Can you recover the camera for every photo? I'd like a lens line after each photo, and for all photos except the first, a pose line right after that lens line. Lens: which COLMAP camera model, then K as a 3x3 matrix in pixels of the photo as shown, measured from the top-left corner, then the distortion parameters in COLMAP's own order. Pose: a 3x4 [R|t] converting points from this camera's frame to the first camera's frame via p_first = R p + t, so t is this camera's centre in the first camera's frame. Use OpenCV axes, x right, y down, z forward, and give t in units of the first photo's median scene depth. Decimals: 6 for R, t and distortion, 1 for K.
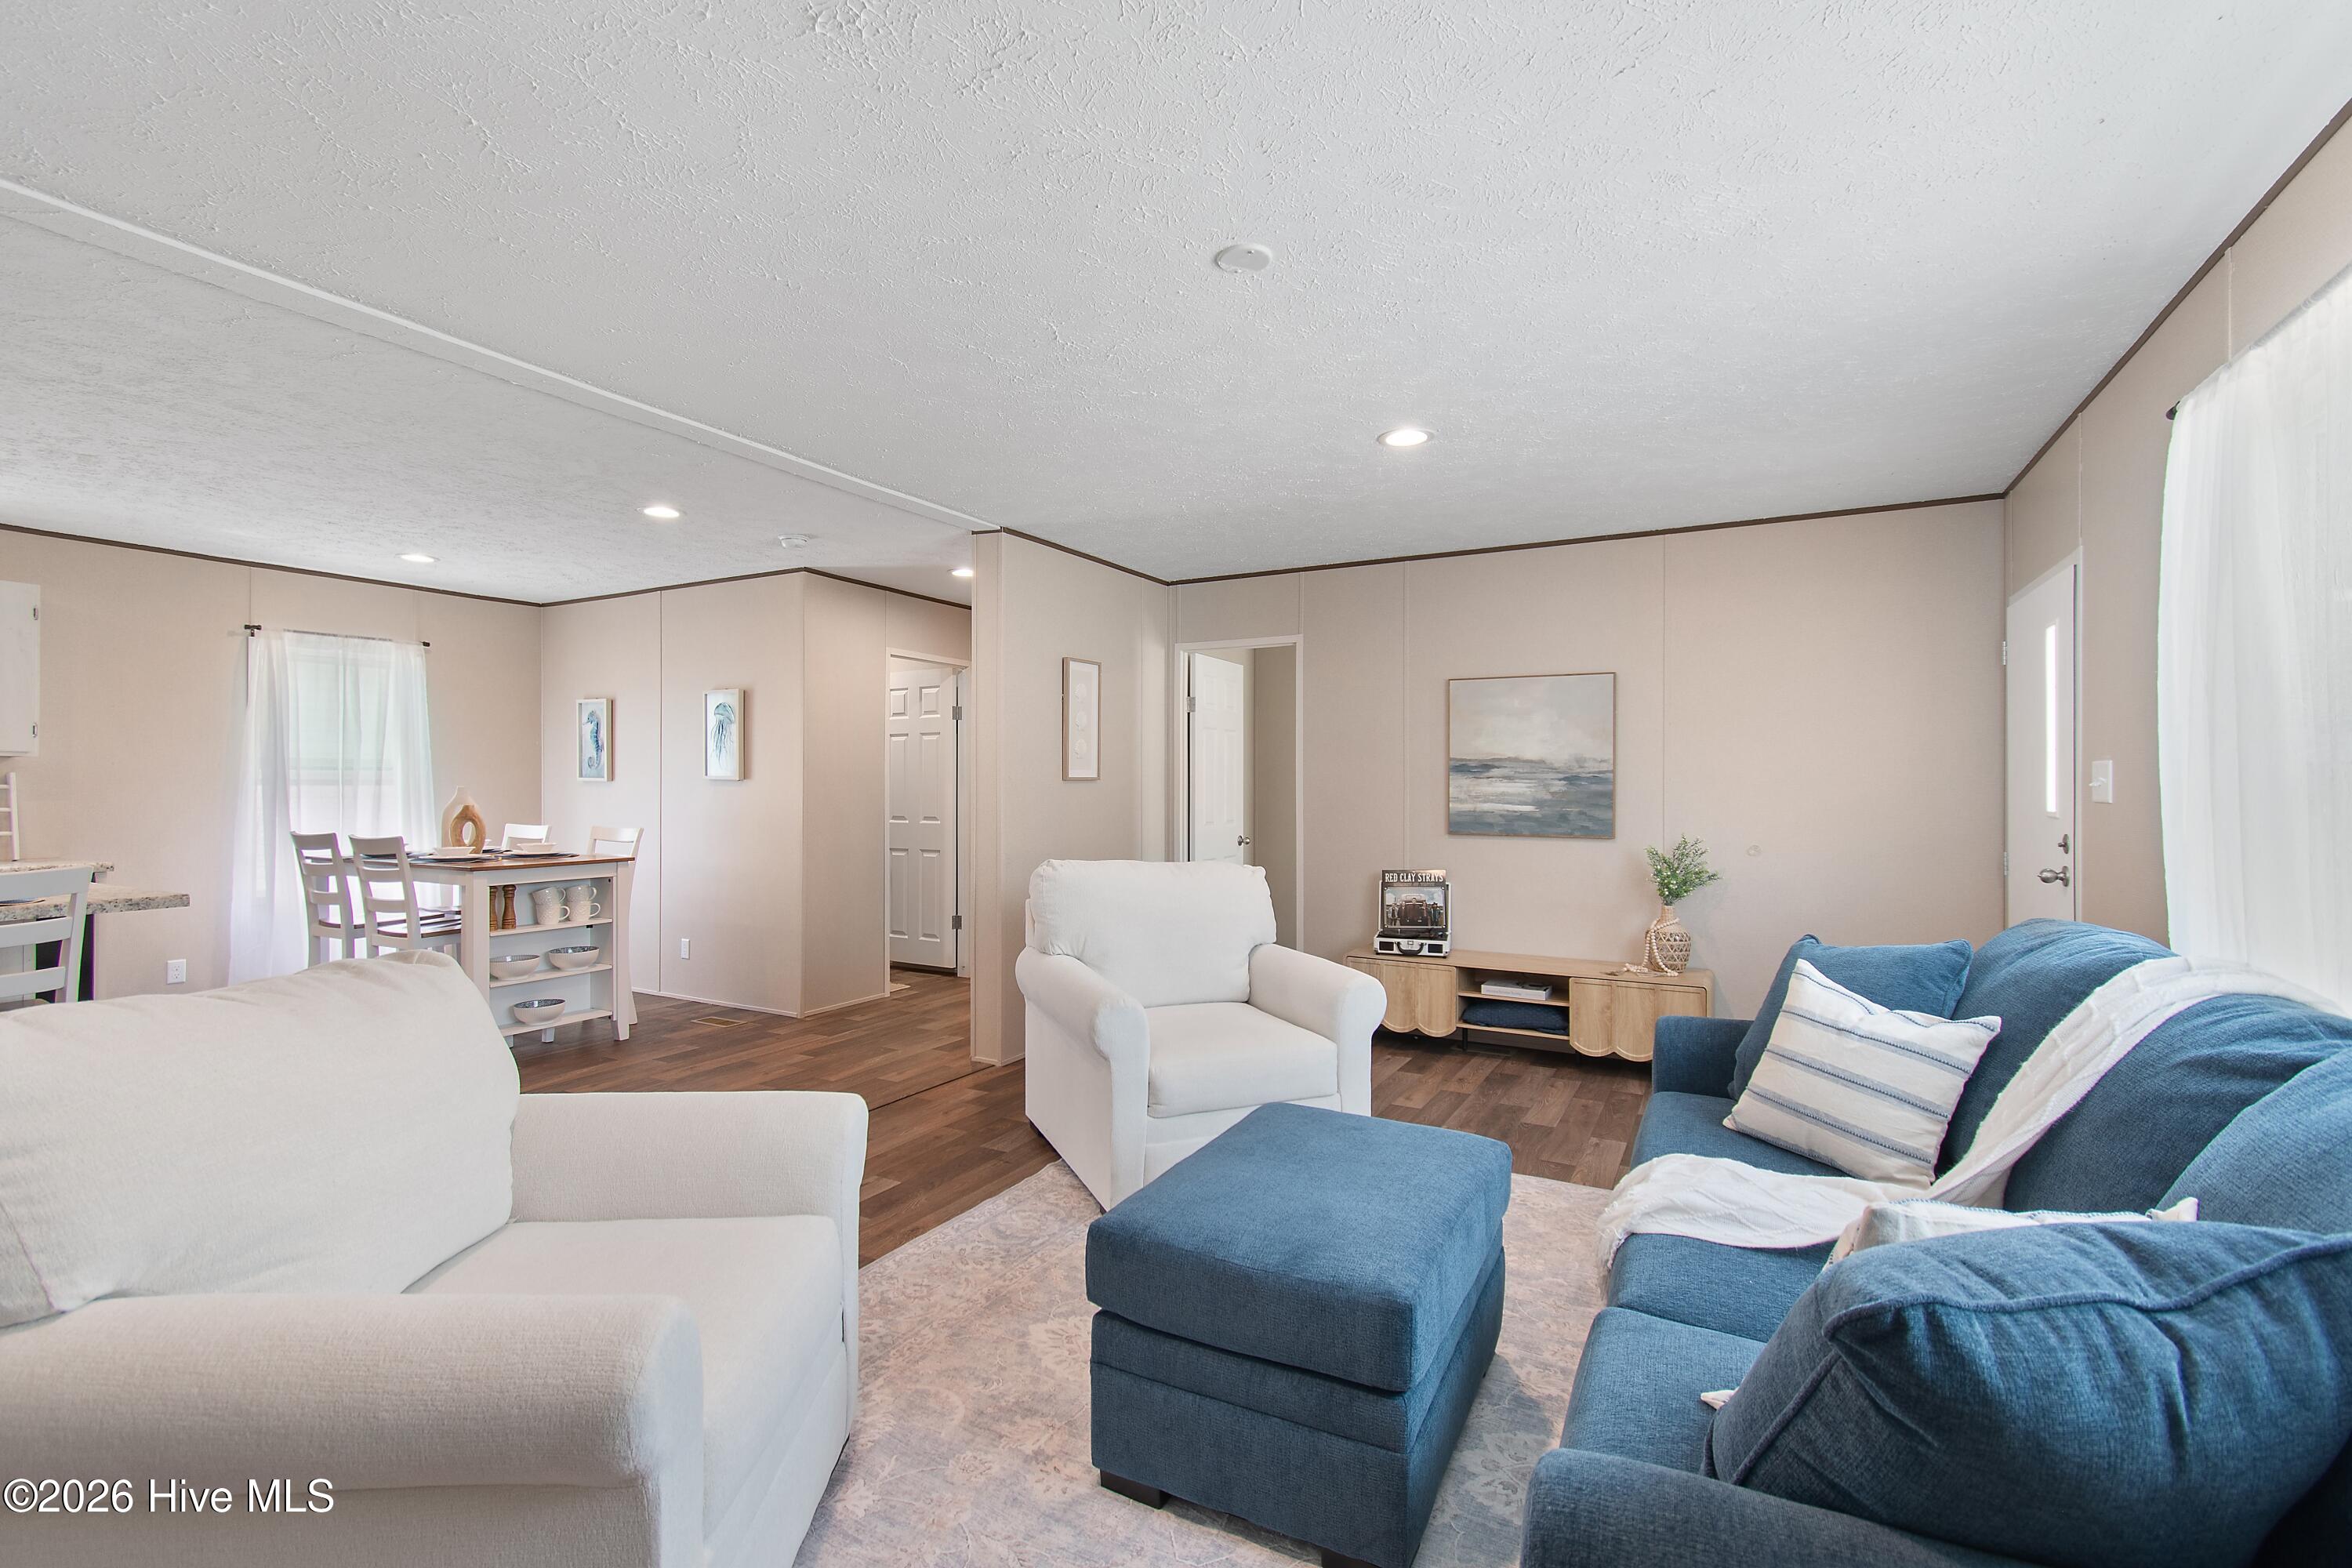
lens RADIAL K [[1042.0, 0, 1186.7], [0, 1042.0, 795.3], [0, 0, 1]] dist [-0.003586, -0.002100]
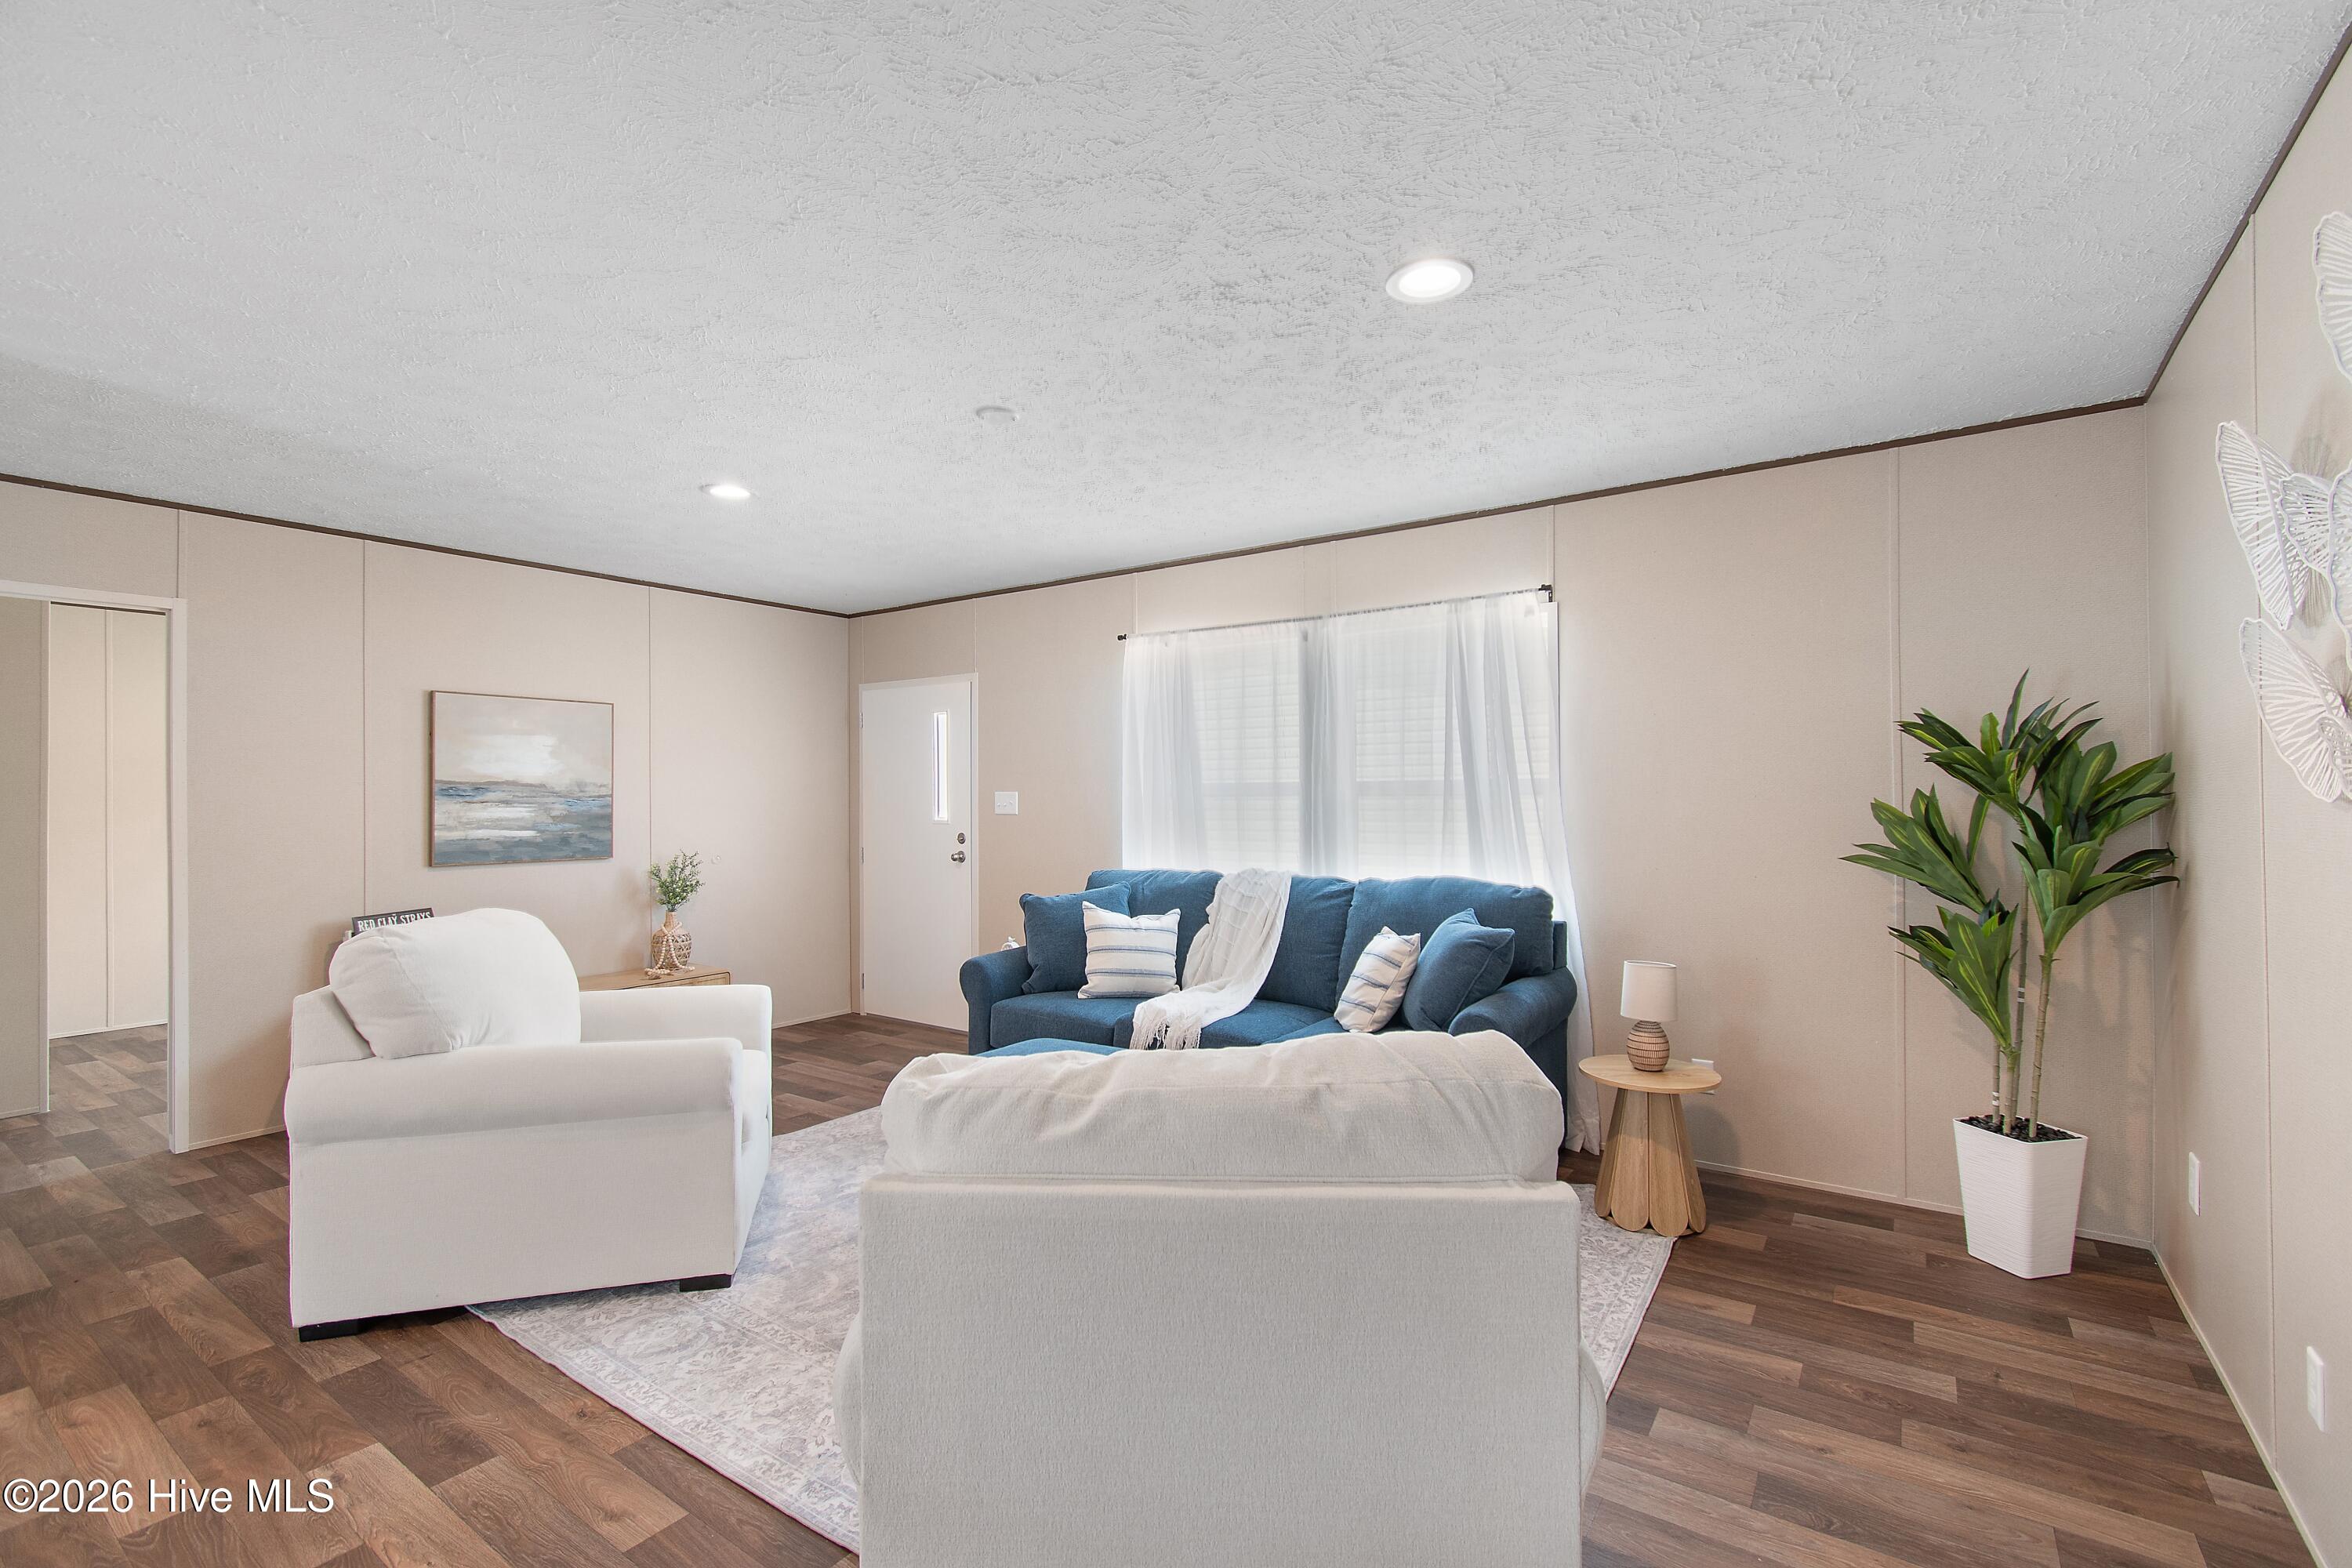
lens RADIAL K [[1042.0, 0, 1177.5], [0, 1042.0, 803.5], [0, 0, 1]] dist [-0.003586, -0.002100]
pose [[0.111905, -0.009509, 0.993673, -0.586523], [0.016771, 0.999830, 0.007679, -0.013023], [-0.993577, 0.015806, 0.112046, 0.297477]]
